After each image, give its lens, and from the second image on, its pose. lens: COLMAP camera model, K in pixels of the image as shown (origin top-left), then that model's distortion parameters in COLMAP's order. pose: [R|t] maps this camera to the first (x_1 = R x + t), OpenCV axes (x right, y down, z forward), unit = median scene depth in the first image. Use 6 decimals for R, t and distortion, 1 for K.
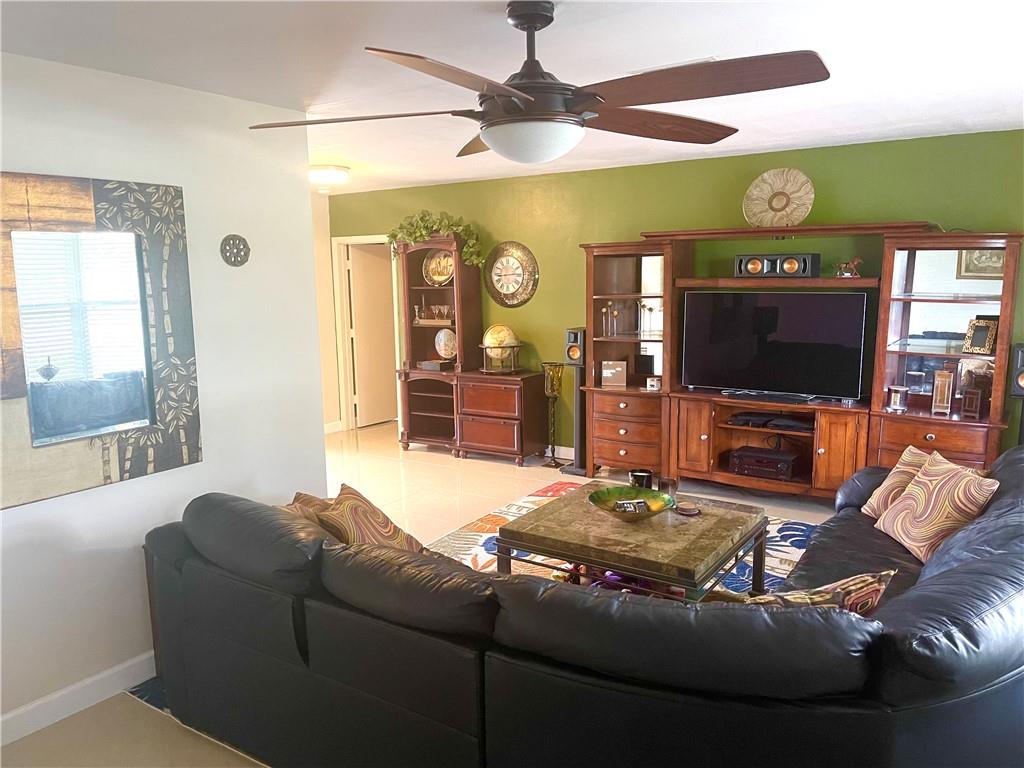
lens RADIAL K [[765.2, 0, 512.0], [0, 765.2, 384.0], [0, 0, 1]] dist [0.070955, -0.096214]
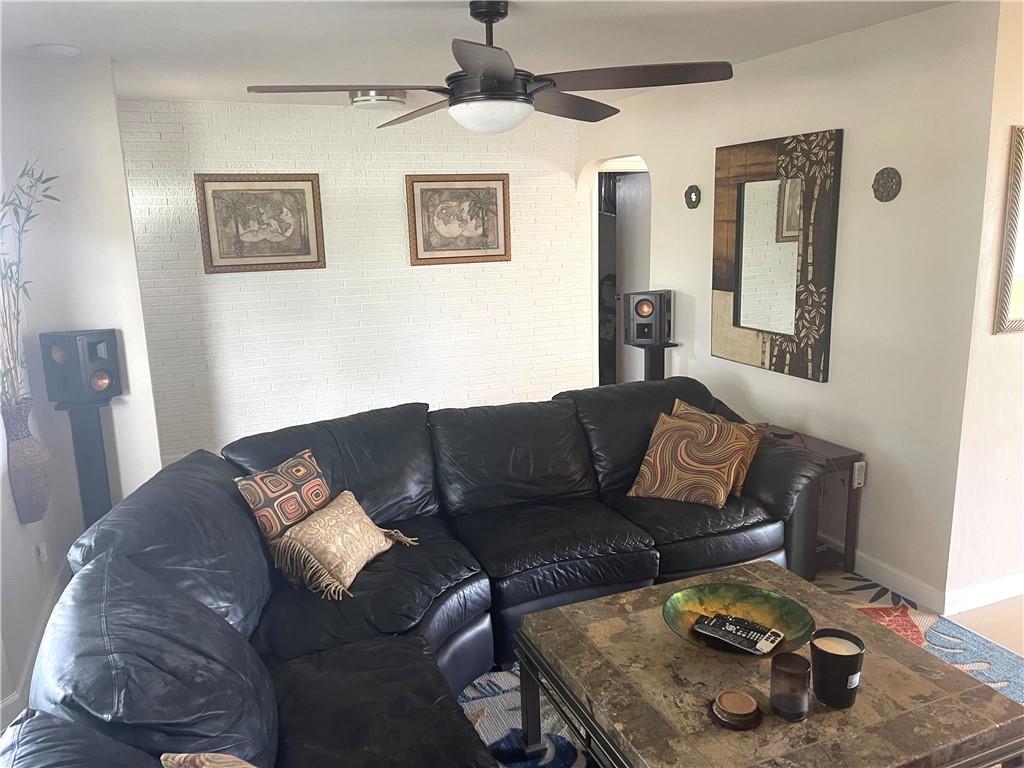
lens RADIAL K [[765.2, 0, 512.0], [0, 765.2, 384.0], [0, 0, 1]] dist [0.070955, -0.096214]
pose [[-0.554203, 0.202284, -0.807428, 0.786601], [-0.093512, 0.948751, 0.301874, -0.203211], [0.827112, 0.242804, -0.506884, 1.275218]]
